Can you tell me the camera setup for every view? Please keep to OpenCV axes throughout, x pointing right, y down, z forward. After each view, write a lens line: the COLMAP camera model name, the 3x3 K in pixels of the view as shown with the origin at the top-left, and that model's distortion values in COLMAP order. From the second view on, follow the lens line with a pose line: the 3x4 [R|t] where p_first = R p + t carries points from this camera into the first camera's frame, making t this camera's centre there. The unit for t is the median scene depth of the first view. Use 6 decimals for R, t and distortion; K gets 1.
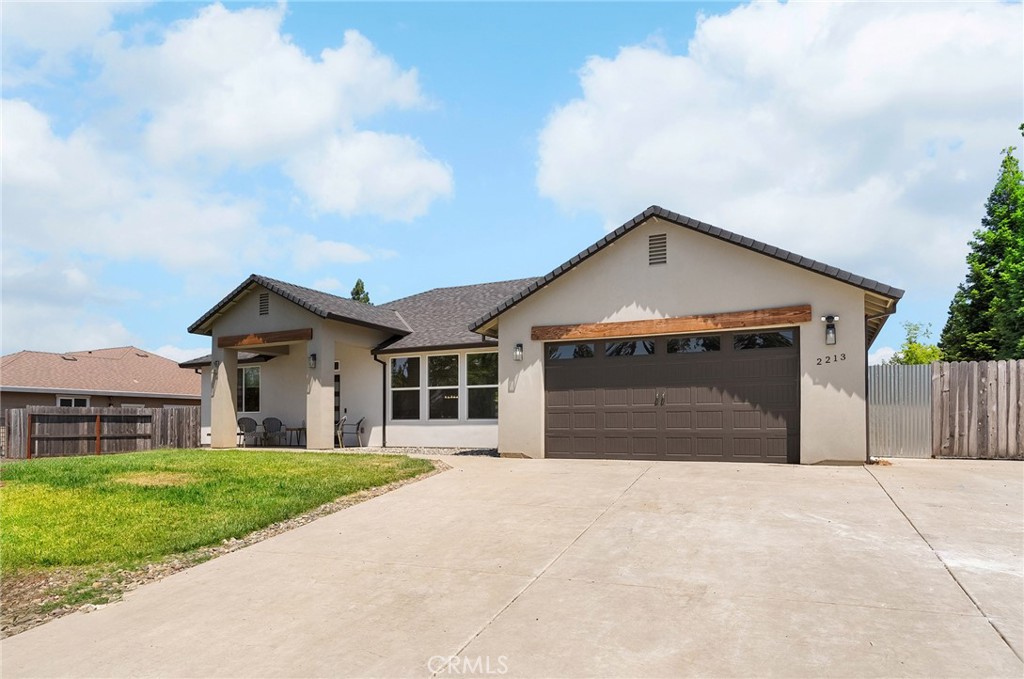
lens RADIAL K [[639.8, 0, 501.1], [0, 639.8, 409.5], [0, 0, 1]] dist [-0.002976, 0.000148]
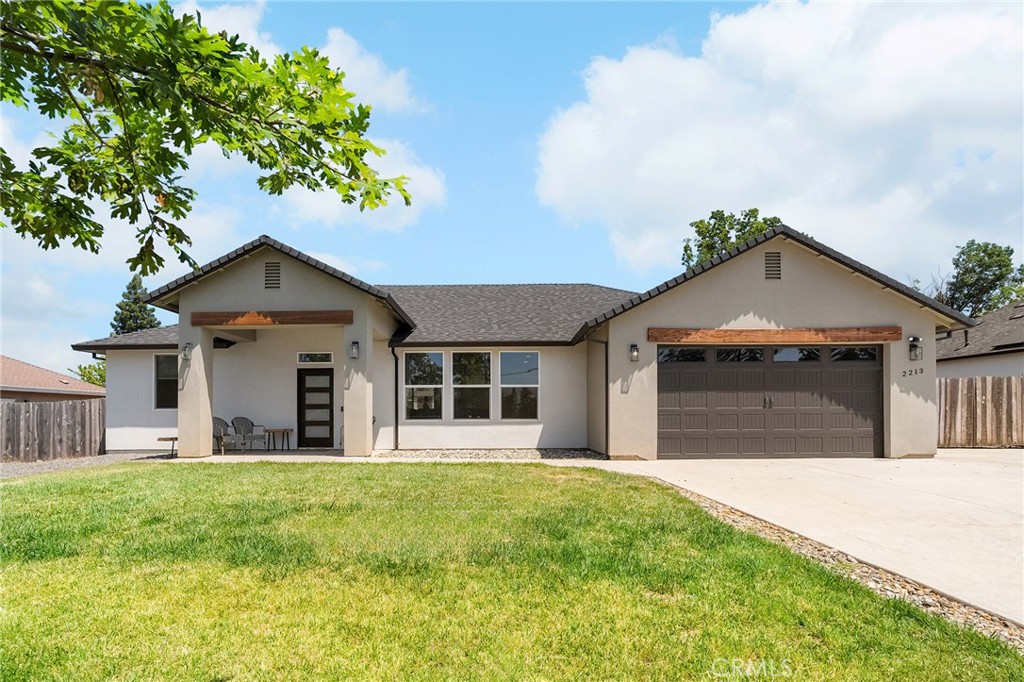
lens RADIAL K [[496.6, 0, 494.2], [0, 496.6, 411.5], [0, 0, 1]] dist [-0.016634, -0.000209]
pose [[0.895273, 0.001991, 0.445514, -0.427486], [-0.008312, 0.999891, 0.012234, -0.005785], [-0.445440, -0.014656, 0.895192, 0.351040]]
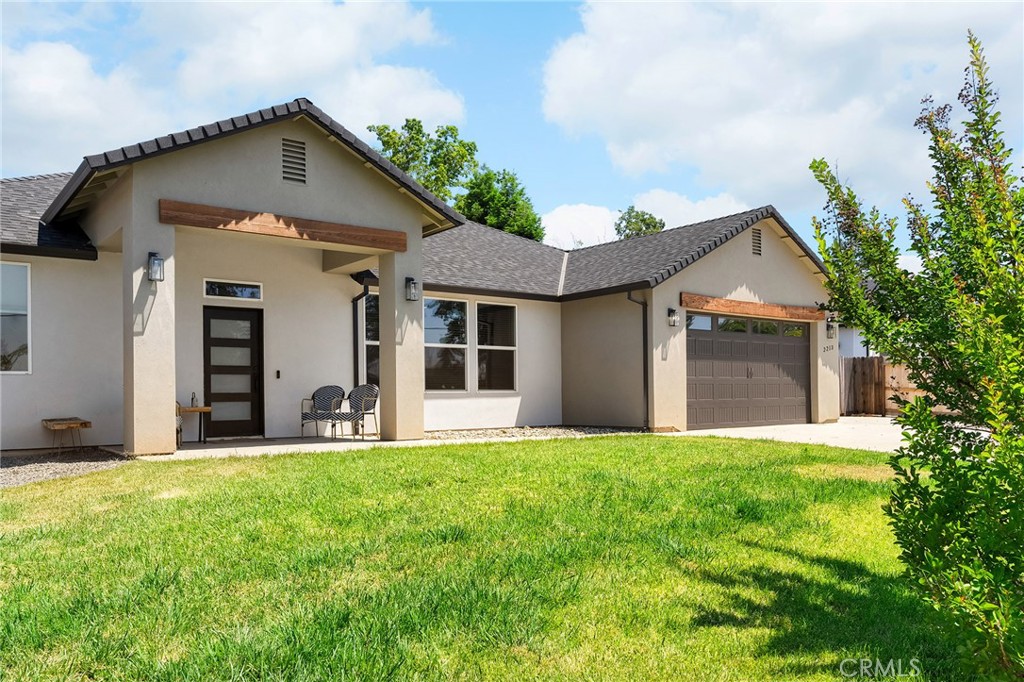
lens RADIAL K [[765.0, 0, 506.7], [0, 765.0, 387.0], [0, 0, 1]] dist [0.008852, 0.009439]
pose [[0.418300, 0.007204, 0.908280, -0.910663], [-0.013592, 0.999906, -0.001671, 0.013336], [-0.908207, -0.011646, 0.418359, 0.639918]]
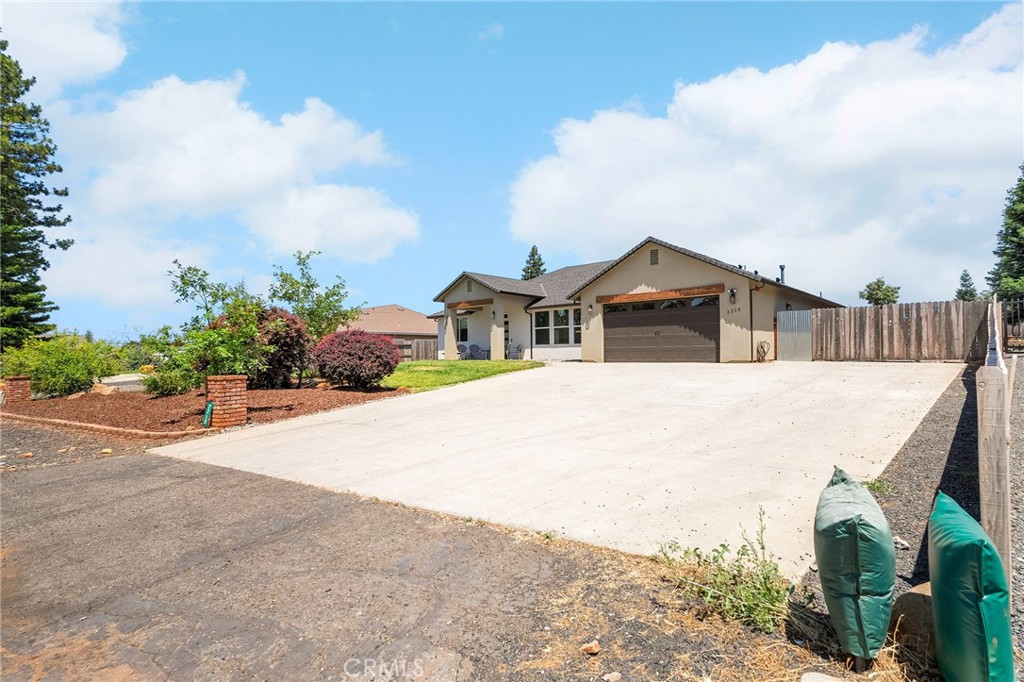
lens RADIAL K [[519.4, 0, 515.3], [0, 519.4, 344.3], [0, 0, 1]] dist [-0.004710, -0.000222]
pose [[0.964460, -0.011366, -0.263984, 0.193292], [0.013289, 0.999897, 0.005500, 0.006368], [0.263894, -0.008812, 0.964511, -0.528462]]
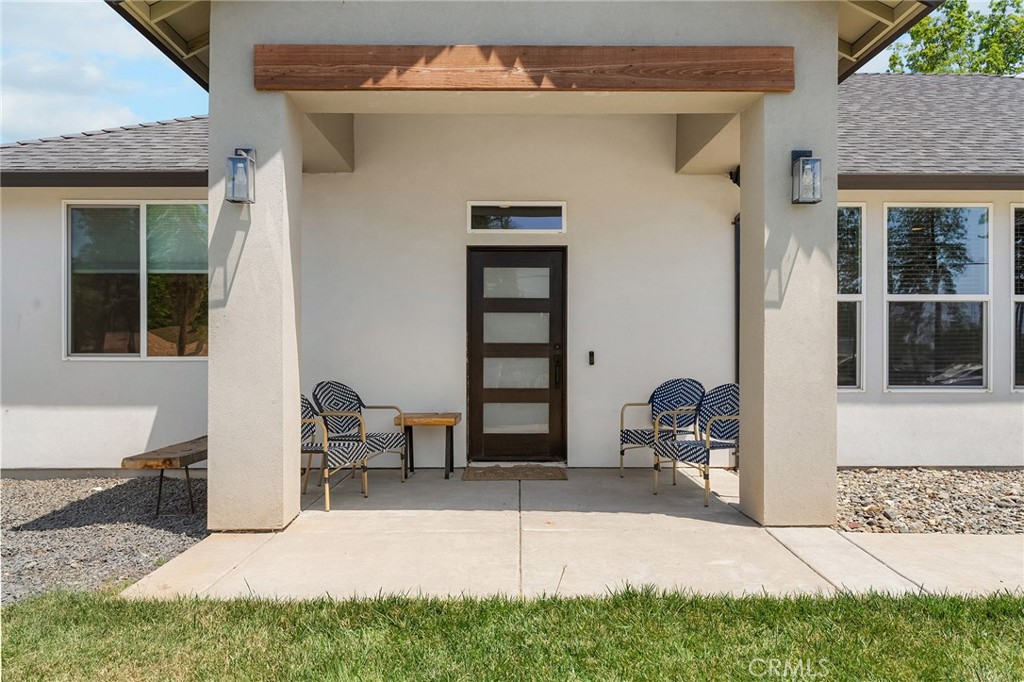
lens RADIAL K [[782.4, 0, 508.0], [0, 782.4, 341.4], [0, 0, 1]] dist [-0.012400, 0.008425]
pose [[0.883623, 0.003963, 0.468182, -0.551862], [-0.014948, 0.999693, 0.019751, -0.016279], [-0.467960, -0.024451, 0.883411, 0.798080]]
